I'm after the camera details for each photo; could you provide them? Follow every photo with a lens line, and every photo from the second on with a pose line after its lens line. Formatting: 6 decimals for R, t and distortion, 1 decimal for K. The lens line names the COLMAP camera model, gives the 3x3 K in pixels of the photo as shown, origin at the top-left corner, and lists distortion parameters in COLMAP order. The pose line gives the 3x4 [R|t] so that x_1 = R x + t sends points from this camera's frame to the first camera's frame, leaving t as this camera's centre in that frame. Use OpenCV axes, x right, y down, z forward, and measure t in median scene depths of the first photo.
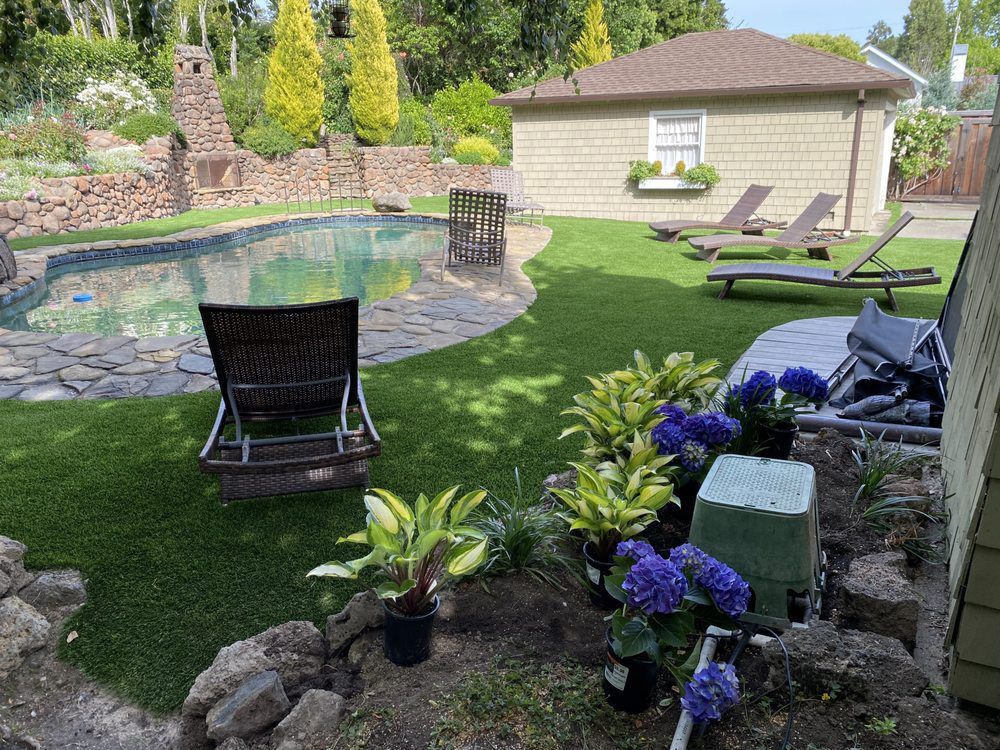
lens RADIAL K [[771.1, 0, 502.8], [0, 771.1, 382.9], [0, 0, 1]] dist [0.018612, 0.005408]
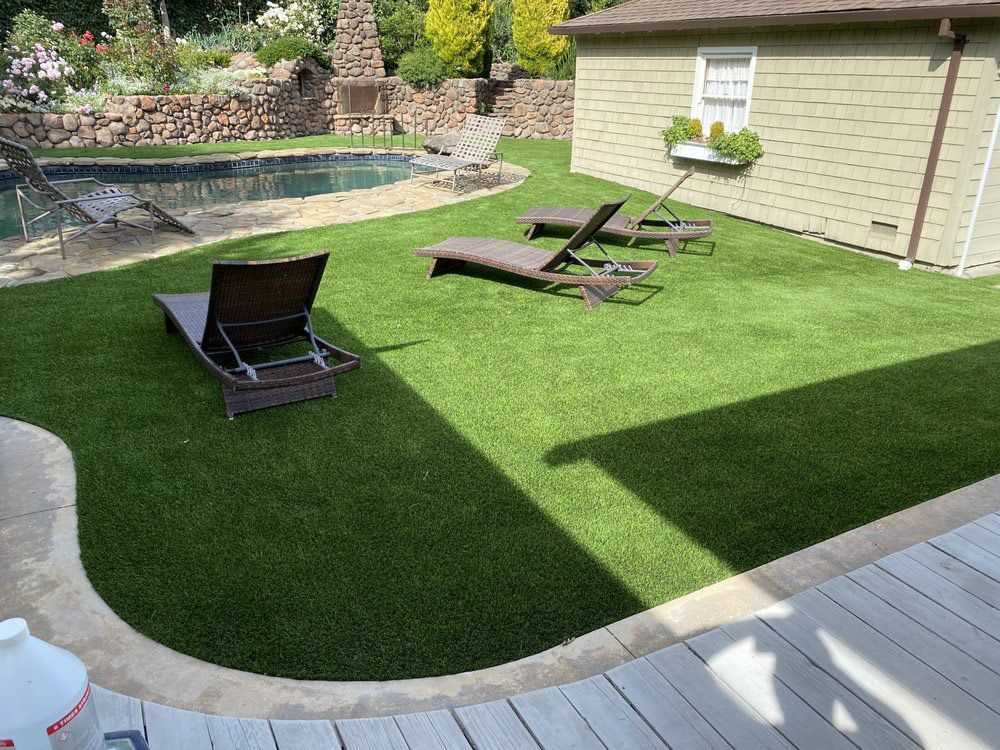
lens RADIAL K [[771.1, 0, 501.2], [0, 771.1, 370.6], [0, 0, 1]] dist [0.018612, 0.005408]
pose [[0.834752, 0.234426, -0.498230, 0.457605], [-0.197427, 0.972106, 0.126618, -0.115046], [0.514015, -0.007331, 0.857750, 0.289276]]
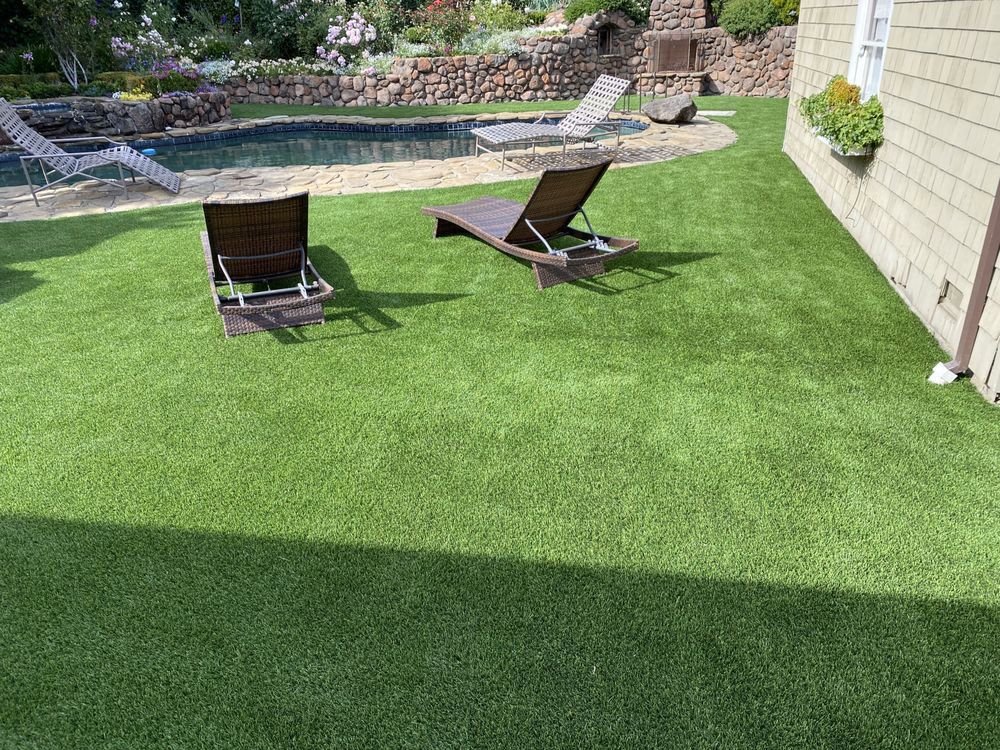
lens RADIAL K [[771.1, 0, 506.9], [0, 771.1, 367.2], [0, 0, 1]] dist [0.018612, 0.005408]
pose [[0.321444, 0.397129, -0.859629, 0.601440], [-0.263113, 0.909518, 0.321790, -0.226080], [0.909640, 0.122742, 0.396849, 0.646835]]
